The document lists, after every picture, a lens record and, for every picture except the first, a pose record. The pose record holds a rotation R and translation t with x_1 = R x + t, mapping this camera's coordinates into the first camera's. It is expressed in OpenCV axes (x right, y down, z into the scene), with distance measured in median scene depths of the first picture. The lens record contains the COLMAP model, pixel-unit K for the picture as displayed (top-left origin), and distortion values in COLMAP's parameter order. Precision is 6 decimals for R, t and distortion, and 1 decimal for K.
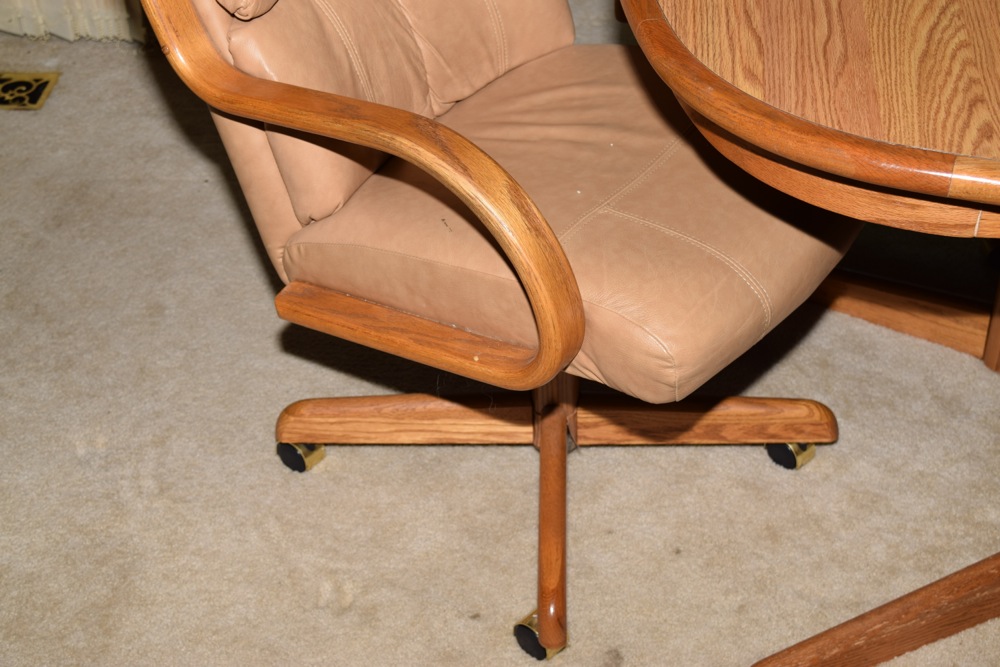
lens RADIAL K [[1599.6, 0, 500.0], [0, 1599.6, 333.5], [0, 0, 1]] dist [-0.032415, 0.113456]
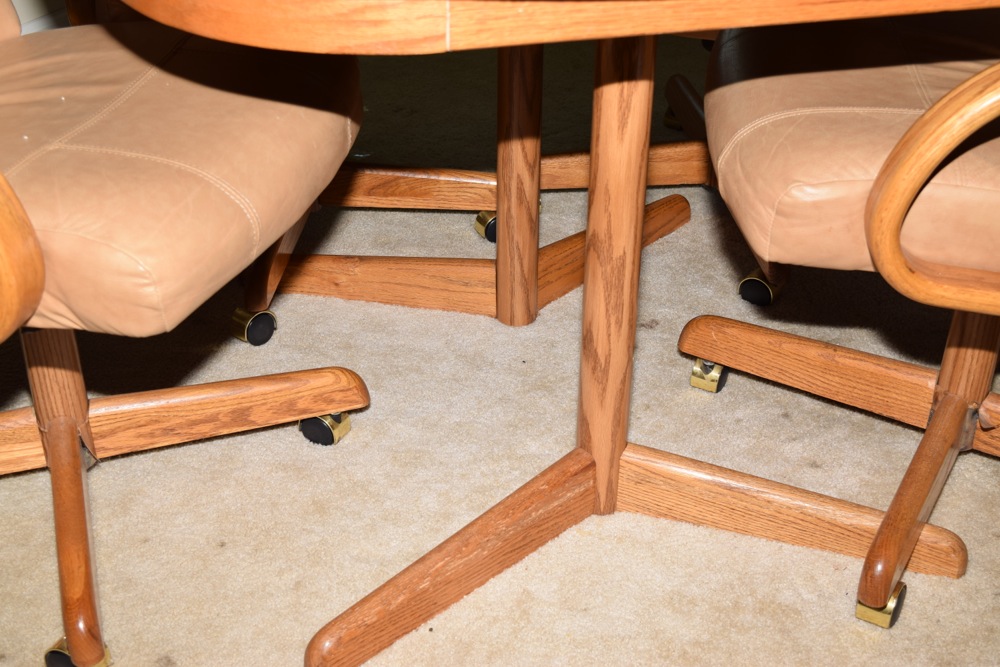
lens RADIAL K [[1361.9, 0, 500.0], [0, 1361.9, 333.5], [0, 0, 1]] dist [-0.011125, -0.043289]
pose [[0.941884, -0.157877, 0.296530, 0.050512], [0.188707, 0.978914, -0.078214, 0.114010], [-0.277929, 0.129626, 0.951815, 0.197172]]
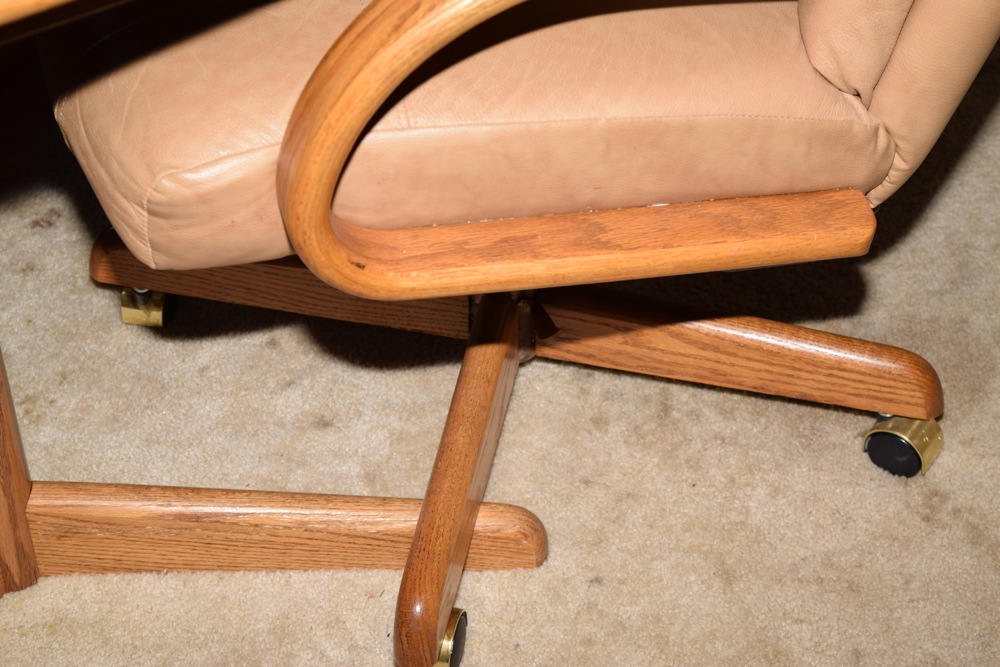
lens RADIAL K [[2158.0, 0, 500.0], [0, 2158.0, 333.5], [0, 0, 1]] dist [0.010627, 0.200106]
pose [[0.790067, -0.422308, 0.444354, 0.149939], [0.369802, 0.906447, 0.203962, -0.035593], [-0.488918, 0.003180, 0.872324, 0.125802]]
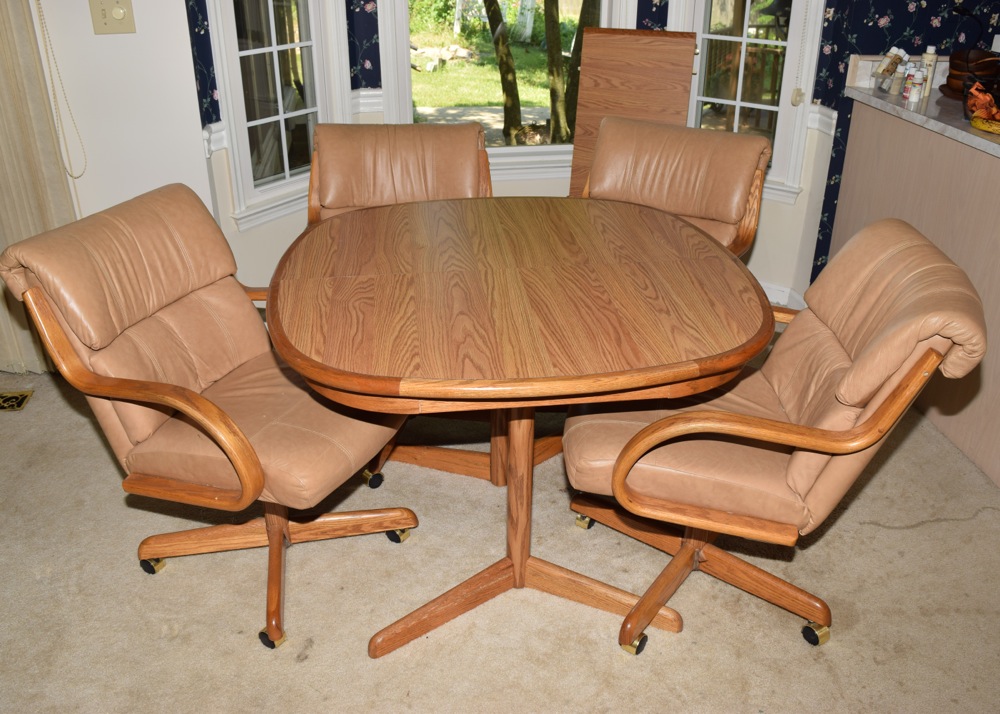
lens RADIAL K [[861.6, 0, 500.0], [0, 861.6, 357.0], [0, 0, 1]] dist [-0.085336, 0.006077]
pose [[0.975582, -0.085774, 0.202196, 0.118075], [0.120539, 0.978657, -0.166433, 0.055426], [-0.183605, 0.186741, 0.965099, -0.153044]]
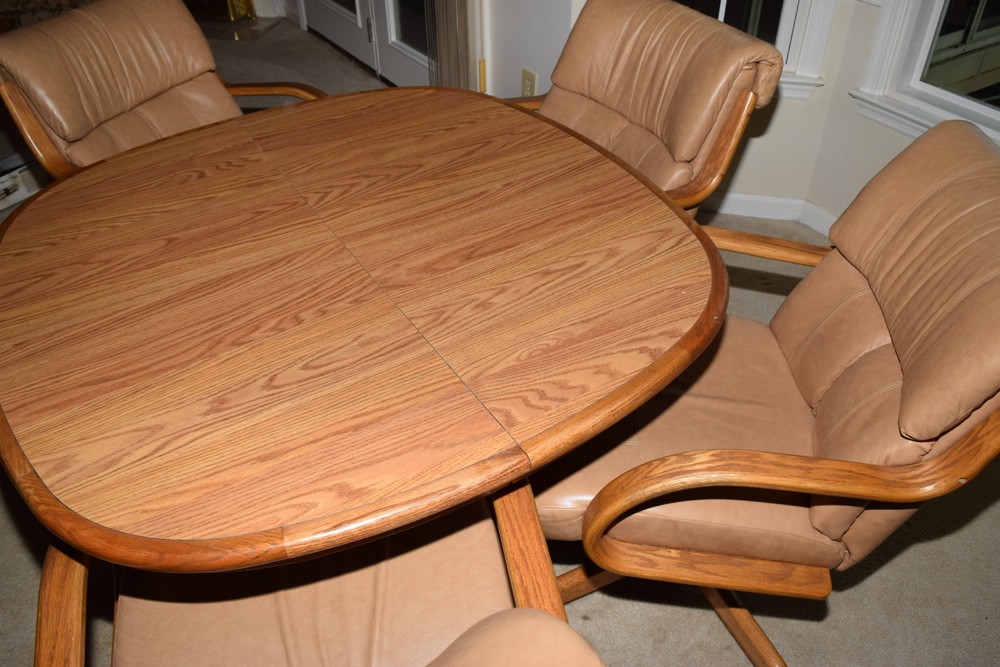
lens RADIAL K [[800.7, 0, 500.0], [0, 800.7, 333.5], [0, 0, 1]] dist [-0.077169, 0.002523]
pose [[0.594610, 0.509053, -0.622338, 0.909084], [-0.487048, 0.843910, 0.224945, -0.381252], [0.639706, 0.169354, 0.749730, 0.459843]]
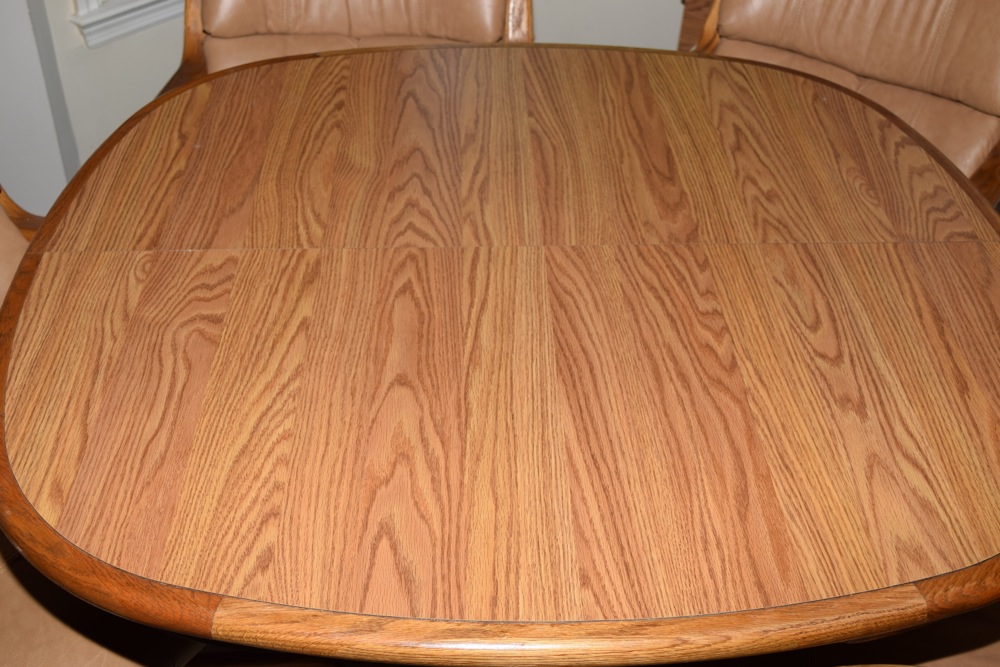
lens RADIAL K [[1189.6, 0, 500.0], [0, 1189.6, 333.5], [0, 0, 1]] dist [-0.046067, -0.008287]
pose [[0.990782, -0.052027, 0.125074, 0.250634], [0.053792, 0.998494, -0.010779, -0.172754], [-0.124325, 0.017407, 0.992089, 0.169162]]
